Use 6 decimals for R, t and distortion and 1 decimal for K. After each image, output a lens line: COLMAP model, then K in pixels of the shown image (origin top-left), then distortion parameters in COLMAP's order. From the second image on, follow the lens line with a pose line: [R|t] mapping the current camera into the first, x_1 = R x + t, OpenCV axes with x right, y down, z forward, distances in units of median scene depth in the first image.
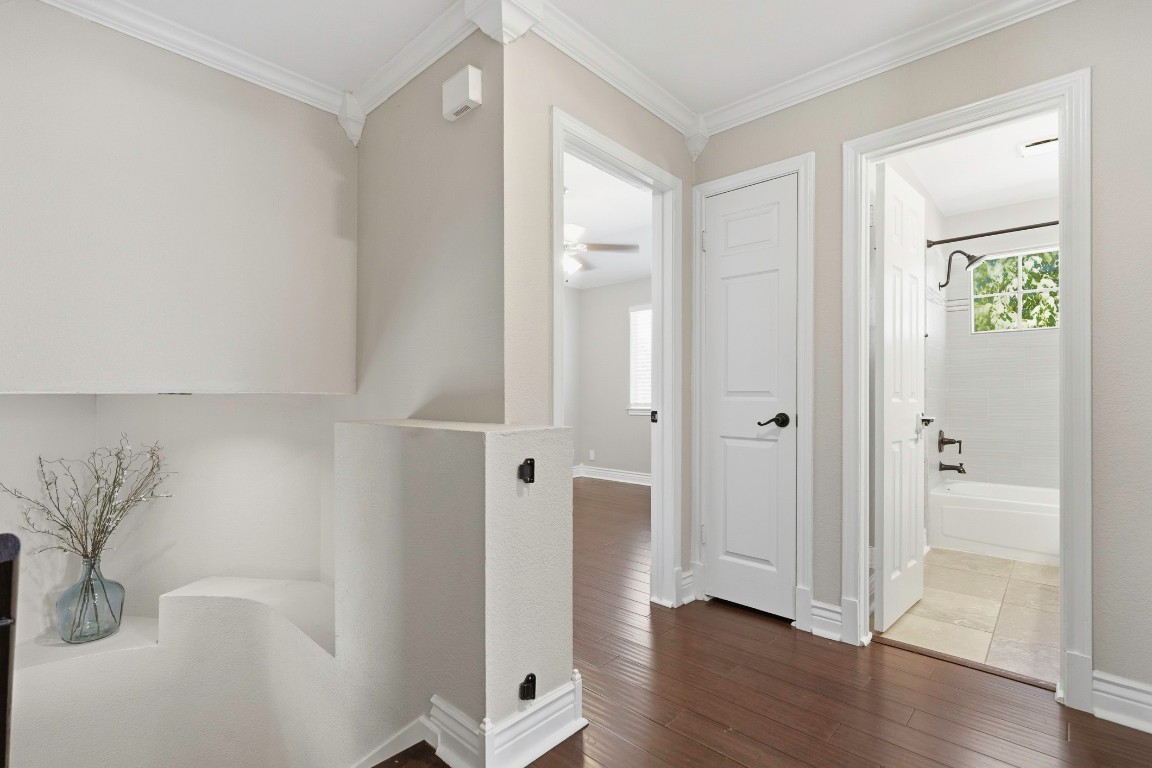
lens RADIAL K [[540.9, 0, 578.8], [0, 540.9, 387.0], [0, 0, 1]] dist [-0.000801, 0.000329]
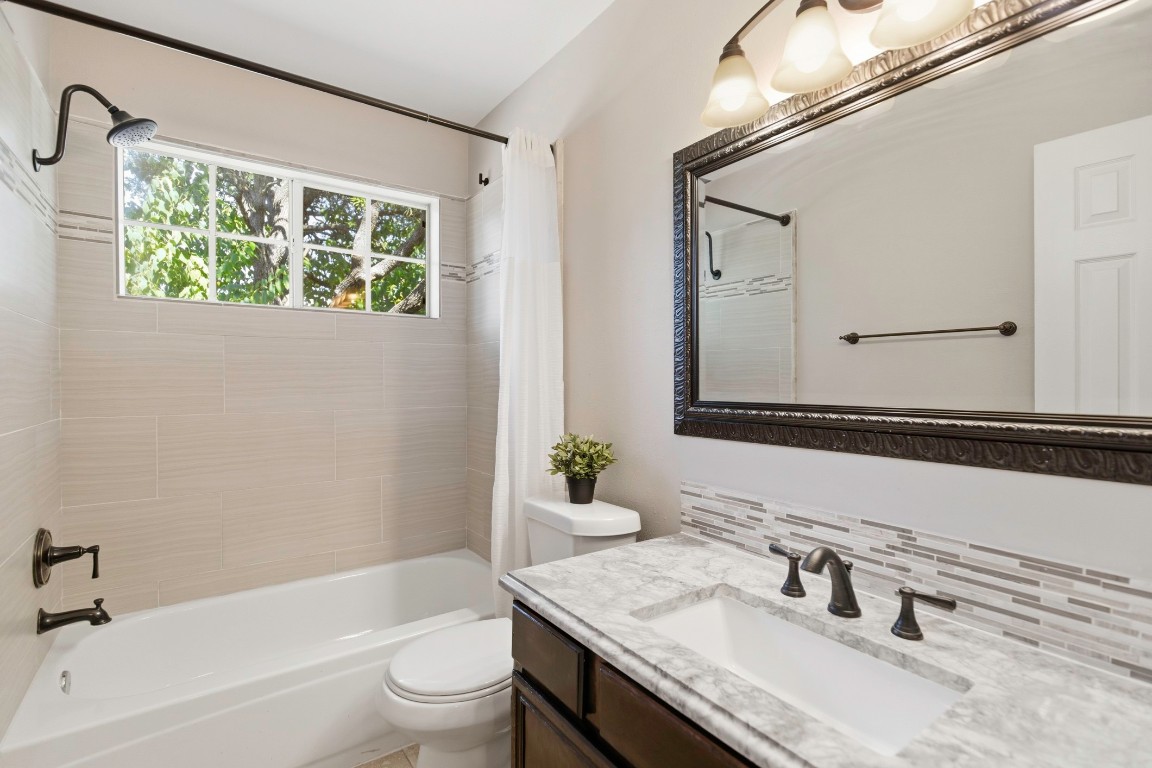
lens RADIAL K [[540.9, 0, 578.8], [0, 540.9, 387.0], [0, 0, 1]] dist [-0.000801, 0.000329]
pose [[0.215232, -0.016218, 0.976428, 0.368424], [-0.009698, 0.999777, 0.018743, -0.033324], [-0.976515, -0.013504, 0.215027, 0.530604]]
